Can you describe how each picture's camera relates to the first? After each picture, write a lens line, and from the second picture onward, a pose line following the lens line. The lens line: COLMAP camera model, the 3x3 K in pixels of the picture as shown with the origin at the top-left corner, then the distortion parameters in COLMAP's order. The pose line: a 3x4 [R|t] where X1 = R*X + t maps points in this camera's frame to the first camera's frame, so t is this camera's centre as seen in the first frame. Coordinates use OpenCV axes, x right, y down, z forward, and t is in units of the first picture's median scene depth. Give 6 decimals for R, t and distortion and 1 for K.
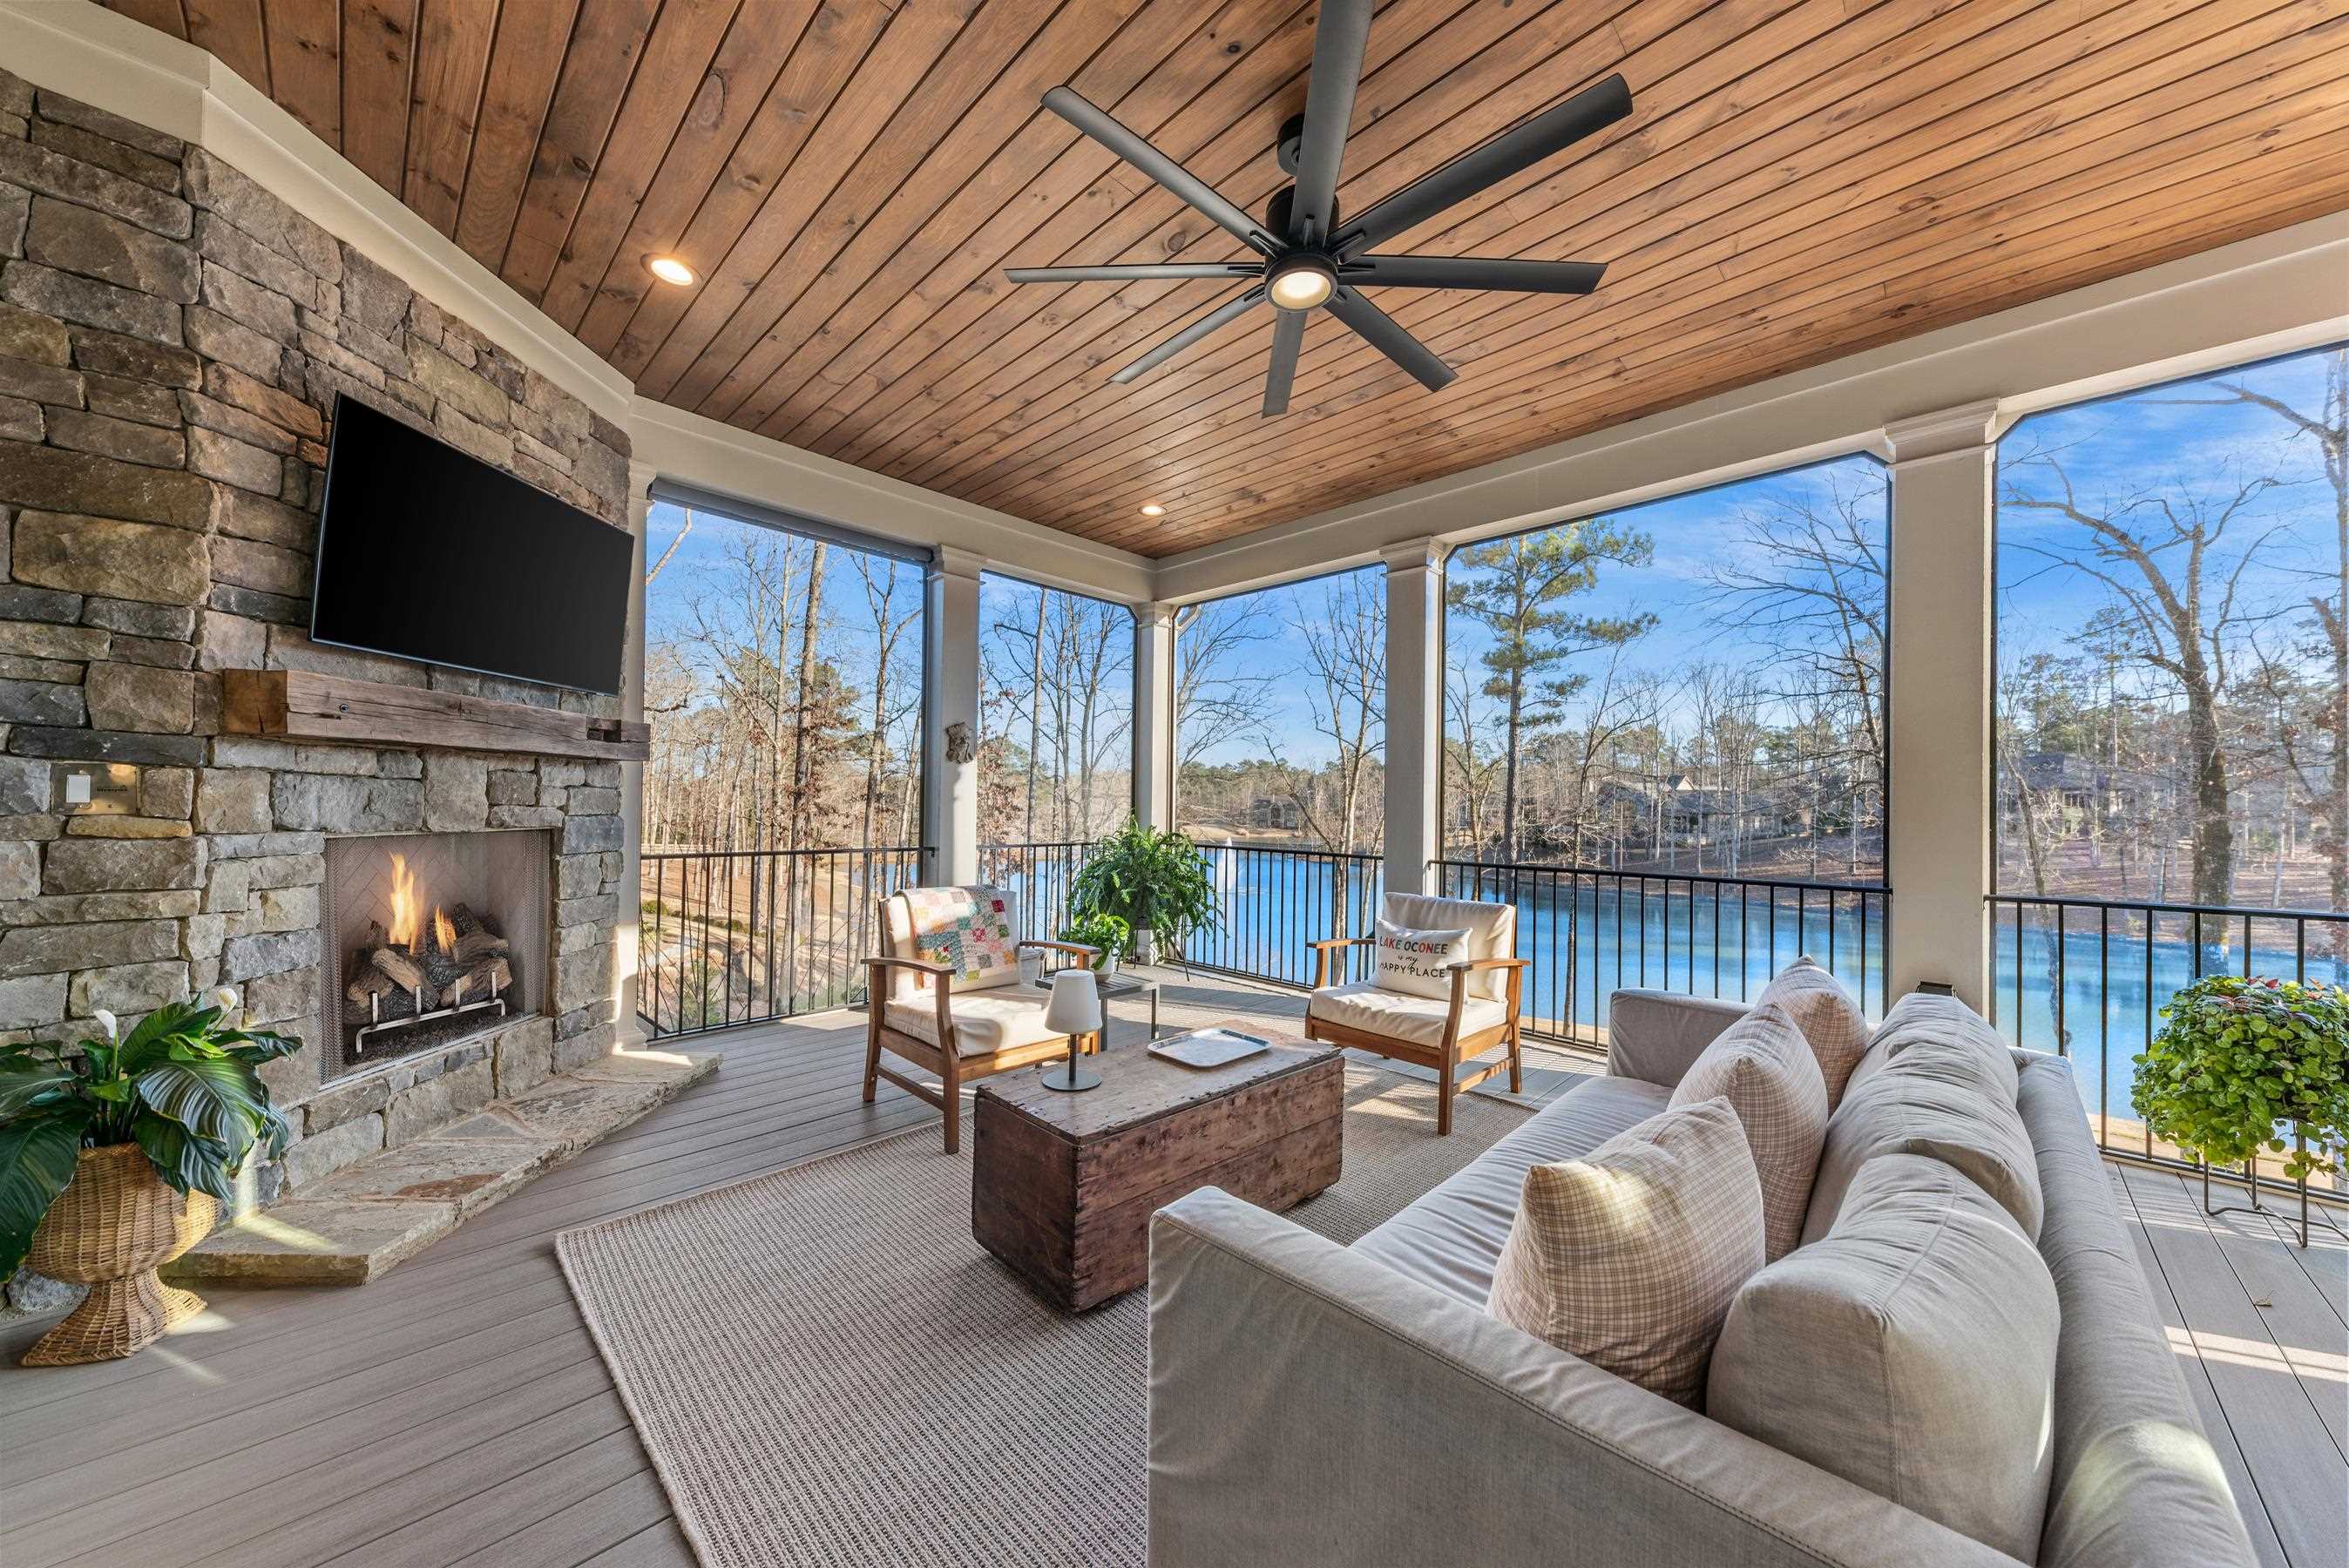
lens RADIAL K [[820.9, 0, 1184.7], [0, 820.9, 809.7], [0, 0, 1]] dist [0.006962, -0.000036]
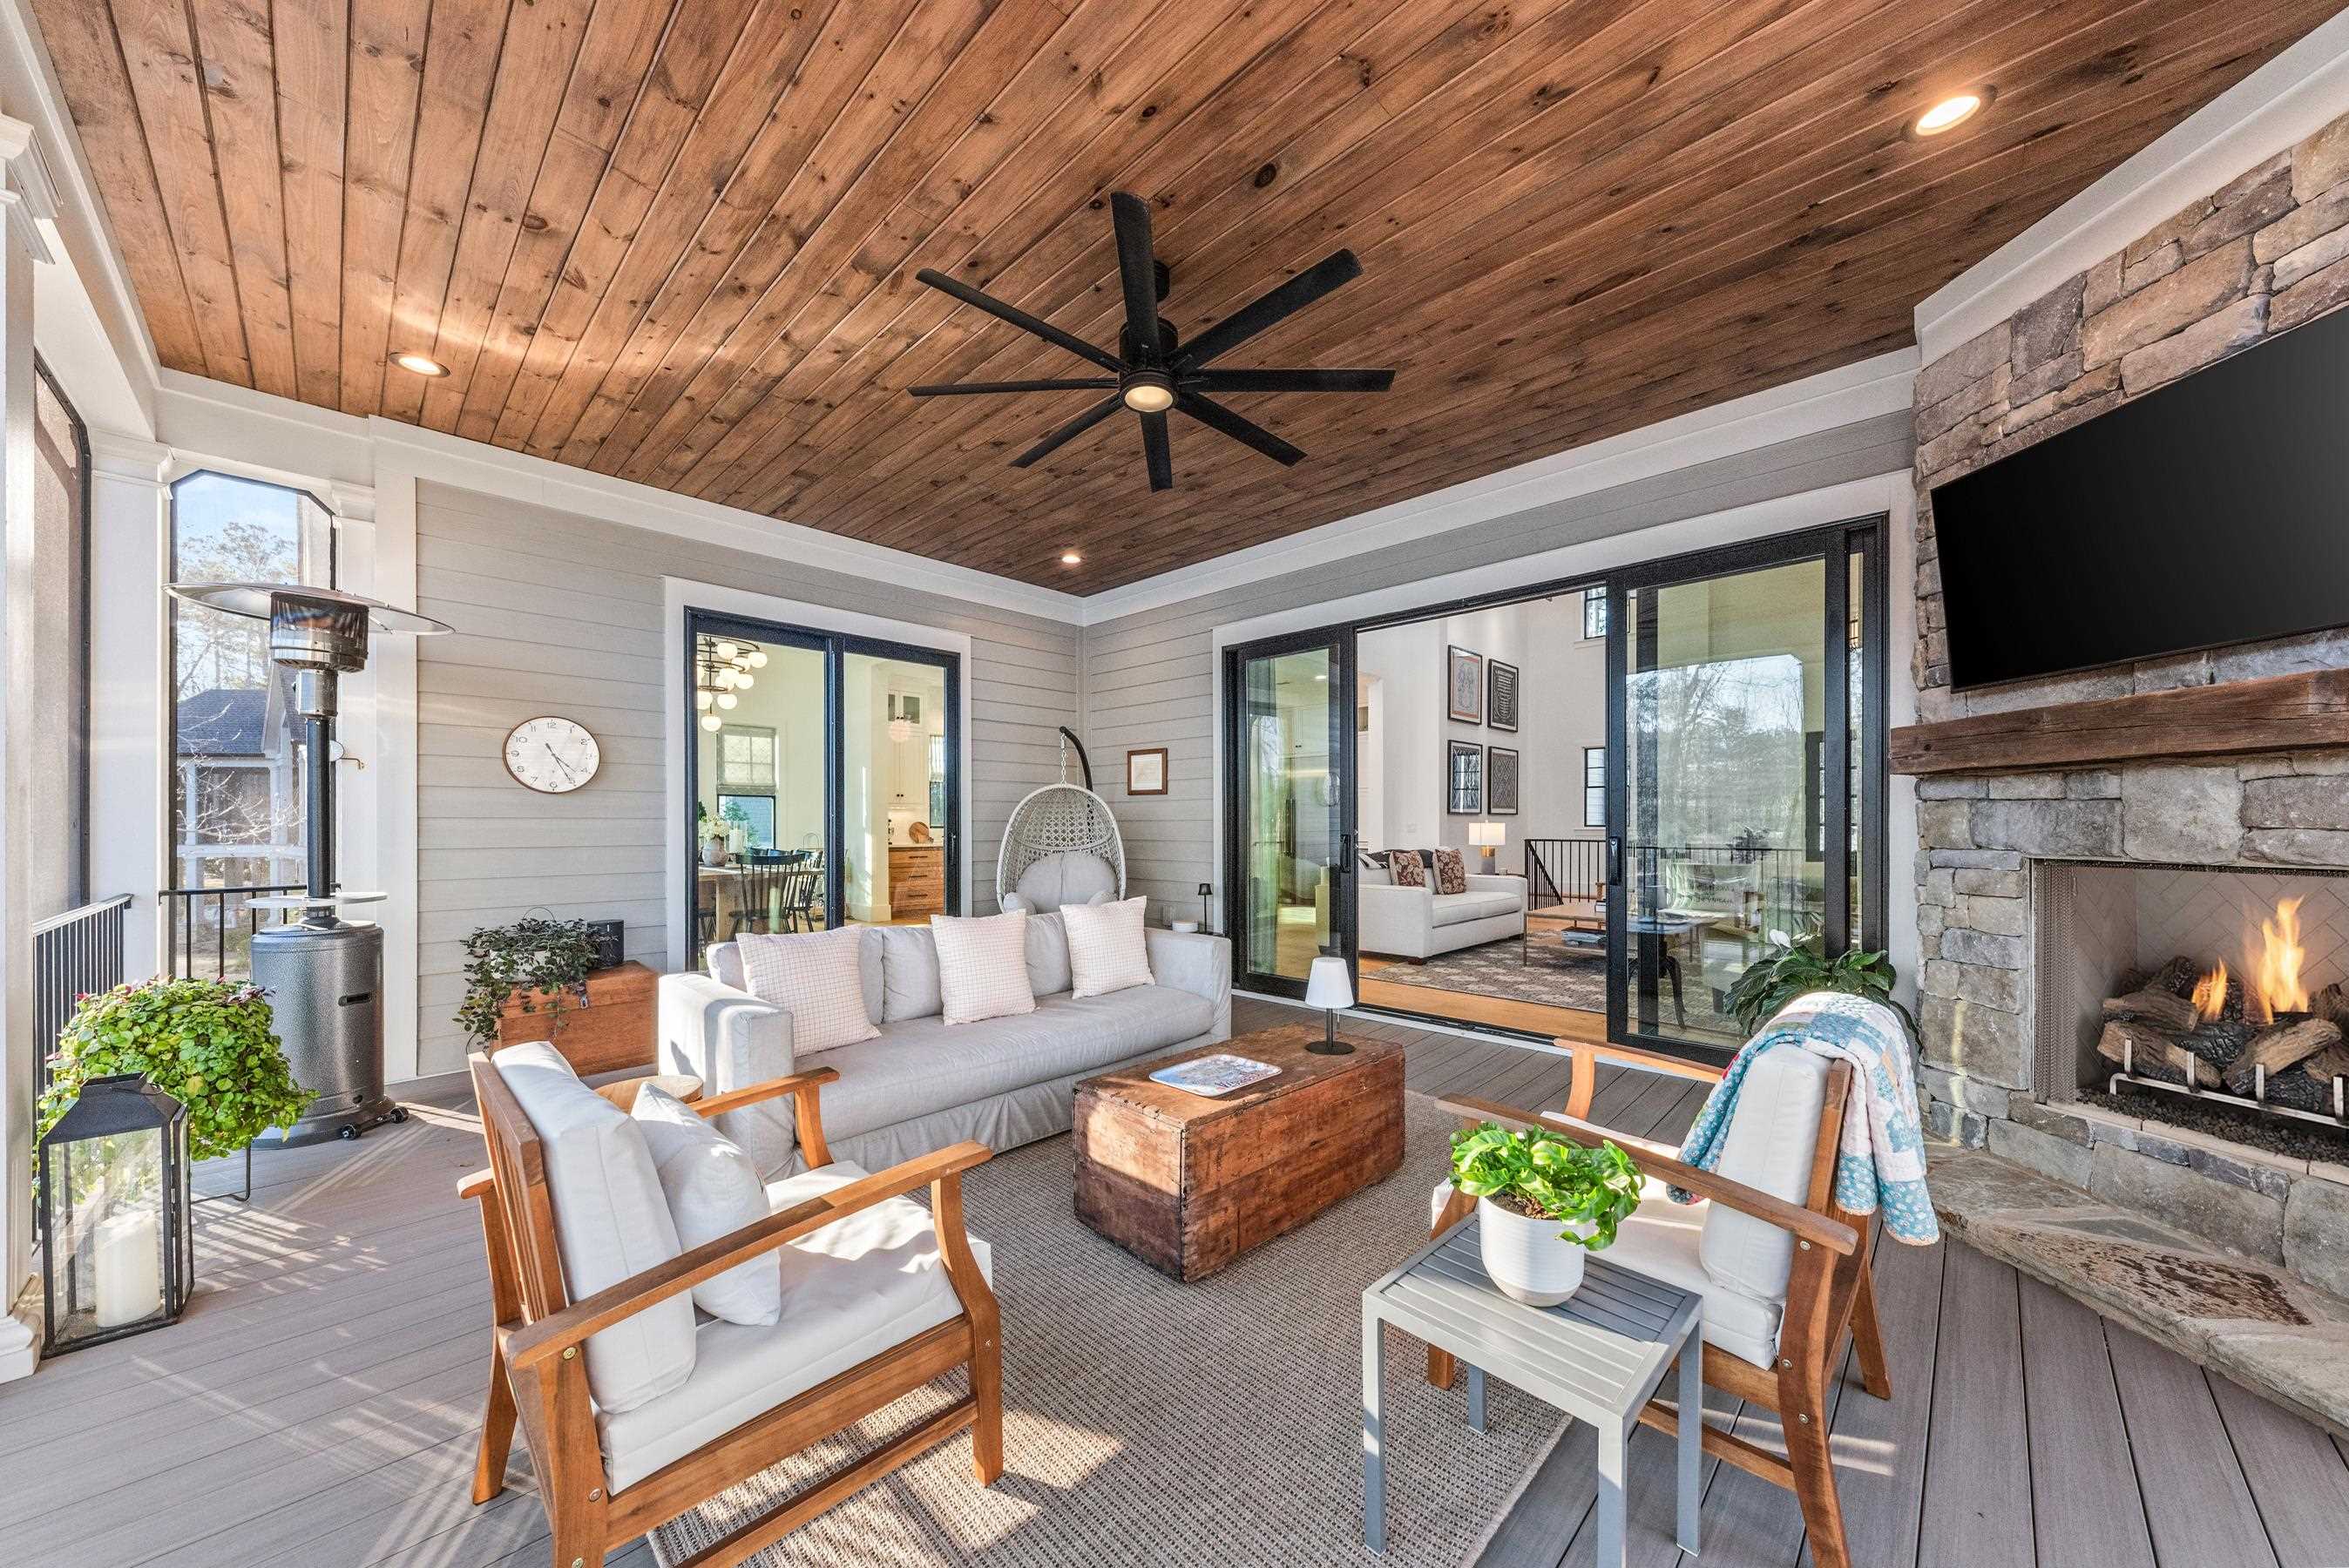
lens RADIAL K [[807.7, 0, 1173.7], [0, 807.7, 799.6], [0, 0, 1]] dist [0.007750, -0.000056]
pose [[-0.999948, -0.010160, 0.000813, 0.054278], [-0.010177, 0.999632, -0.025152, -0.002607], [-0.000557, -0.025159, -0.999683, 1.272299]]
